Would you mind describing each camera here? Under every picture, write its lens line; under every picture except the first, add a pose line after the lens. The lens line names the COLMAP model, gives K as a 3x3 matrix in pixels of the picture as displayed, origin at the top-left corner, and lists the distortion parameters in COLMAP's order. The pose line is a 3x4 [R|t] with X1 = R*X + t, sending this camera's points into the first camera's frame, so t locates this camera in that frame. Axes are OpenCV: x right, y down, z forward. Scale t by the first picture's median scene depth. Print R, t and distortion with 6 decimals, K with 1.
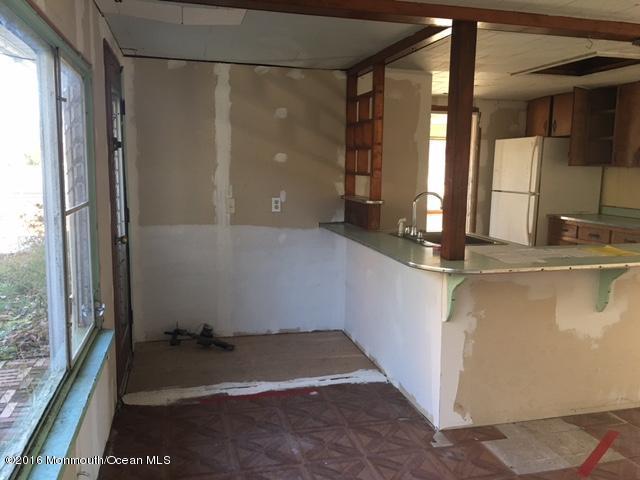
lens RADIAL K [[539.7, 0, 317.0], [0, 539.7, 238.5], [0, 0, 1]] dist [0.080352, -0.118031]
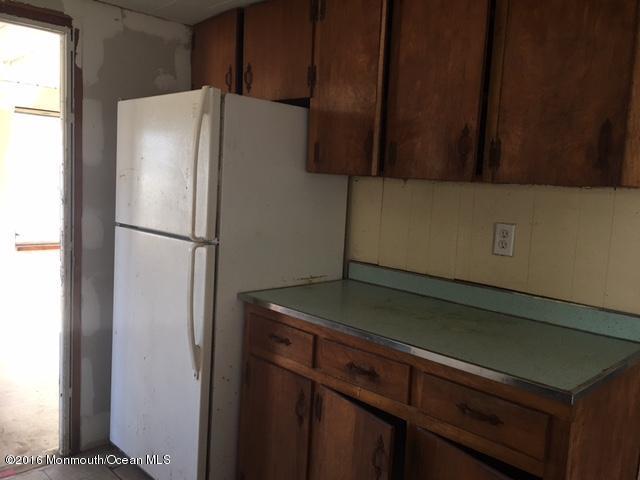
lens RADIAL K [[539.7, 0, 317.0], [0, 539.7, 238.5], [0, 0, 1]] dist [0.080352, -0.118031]
pose [[0.862228, -0.022414, 0.506025, 0.273611], [0.028635, 0.999580, -0.004516, -0.079492], [-0.505711, 0.018384, 0.862507, 0.632895]]
